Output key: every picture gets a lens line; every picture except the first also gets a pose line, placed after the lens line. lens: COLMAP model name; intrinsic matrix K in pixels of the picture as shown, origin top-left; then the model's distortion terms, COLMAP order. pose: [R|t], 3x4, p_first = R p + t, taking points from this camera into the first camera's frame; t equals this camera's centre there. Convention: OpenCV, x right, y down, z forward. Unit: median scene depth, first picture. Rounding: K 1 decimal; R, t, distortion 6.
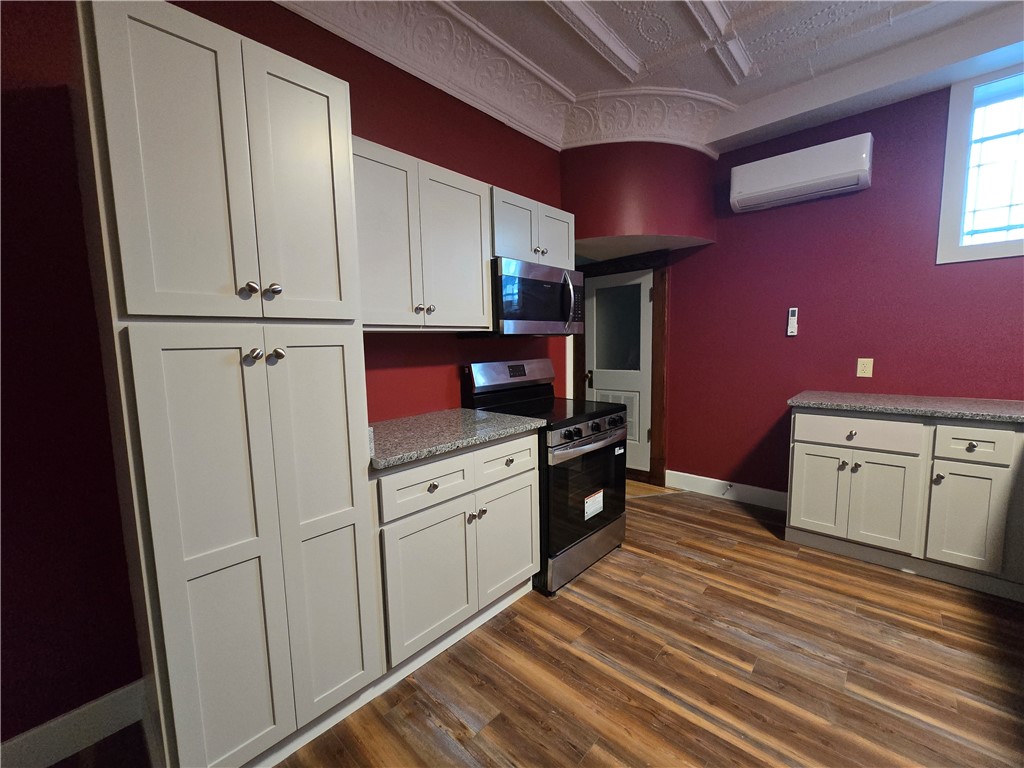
lens RADIAL K [[420.2, 0, 511.5], [0, 420.2, 384.8], [0, 0, 1]] dist [0.000485, 0.000162]
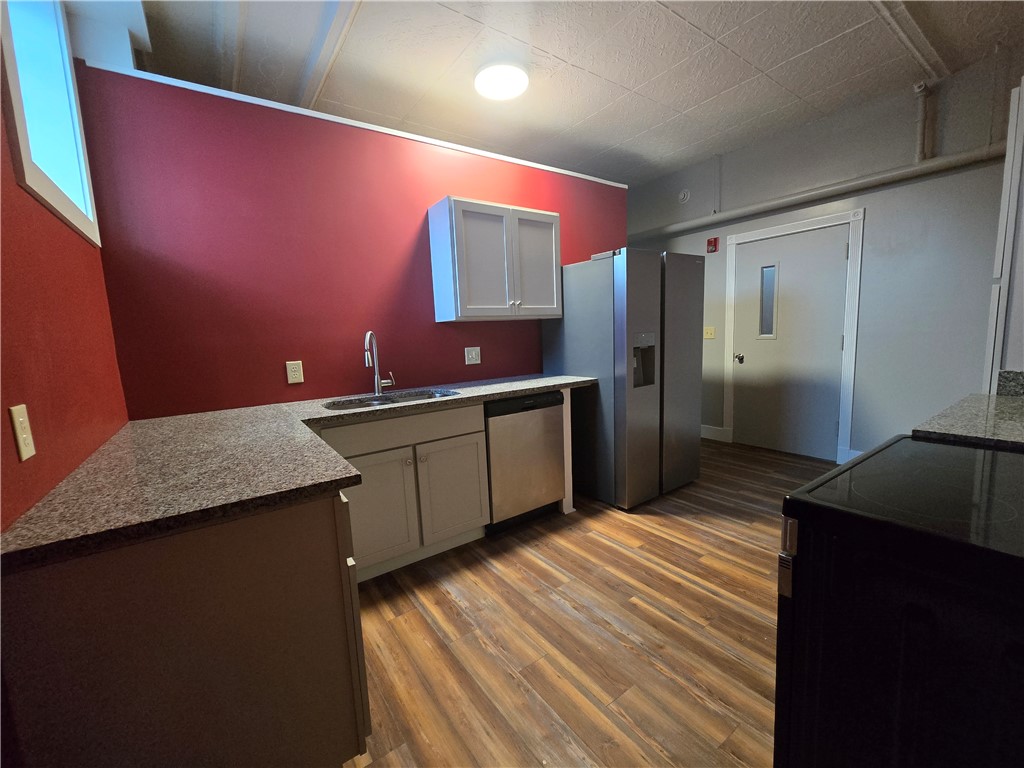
lens RADIAL K [[420.2, 0, 514.4], [0, 420.2, 384.0], [0, 0, 1]] dist [0.000485, 0.000162]
pose [[-0.976698, 0.039658, 0.210924, 0.567846], [0.086606, 0.972038, 0.218270, -0.177713], [-0.196370, 0.231451, -0.952822, 1.872640]]
